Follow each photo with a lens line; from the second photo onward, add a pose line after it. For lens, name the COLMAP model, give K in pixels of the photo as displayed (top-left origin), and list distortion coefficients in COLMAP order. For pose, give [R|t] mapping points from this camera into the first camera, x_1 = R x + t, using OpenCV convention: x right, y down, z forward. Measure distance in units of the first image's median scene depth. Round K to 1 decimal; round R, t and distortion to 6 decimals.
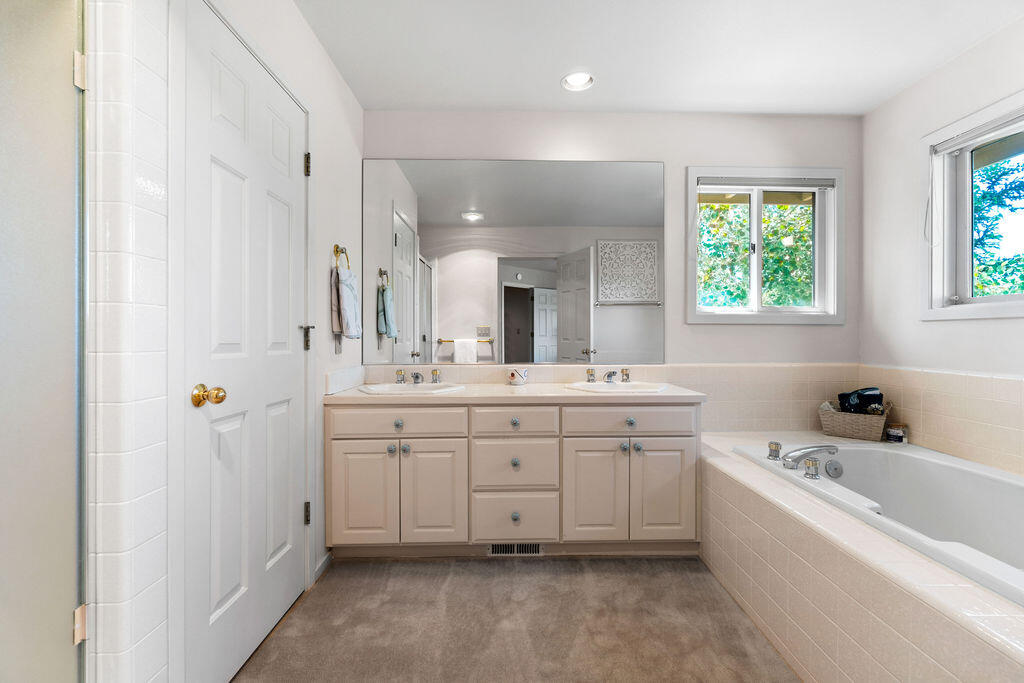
lens RADIAL K [[443.4, 0, 514.0], [0, 443.4, 340.9], [0, 0, 1]] dist [-0.003721, -0.000734]
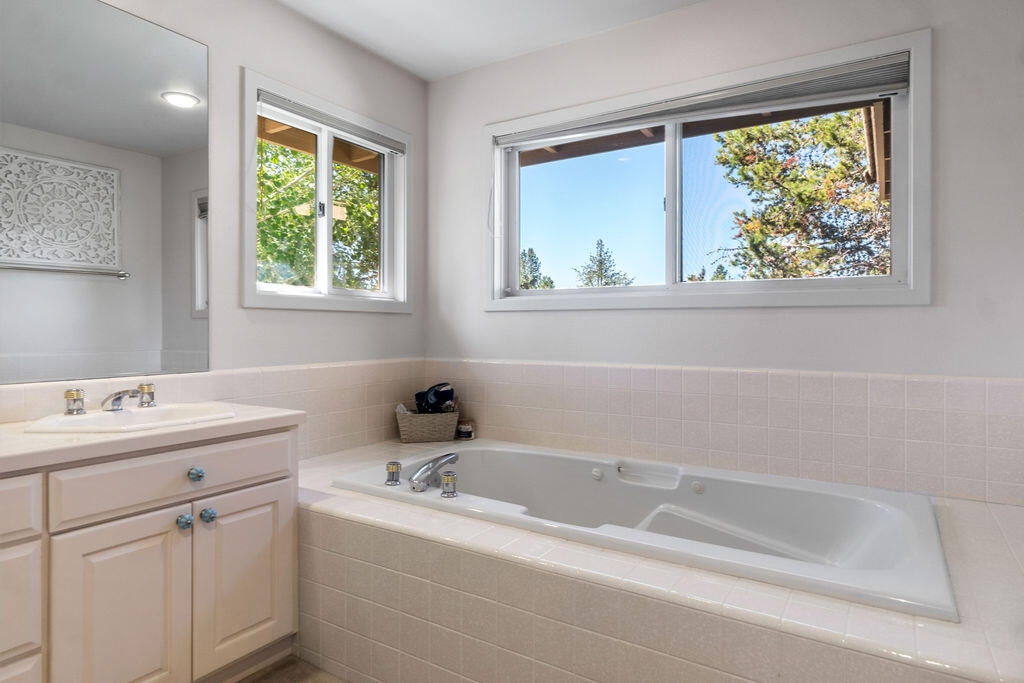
lens RADIAL K [[594.3, 0, 515.3], [0, 594.3, 332.3], [0, 0, 1]] dist [0.005040, 0.000947]
pose [[0.545223, -0.005410, 0.838274, -0.145692], [0.009256, 0.999957, 0.000433, 0.001653], [-0.838240, 0.007523, 0.545249, 0.212493]]
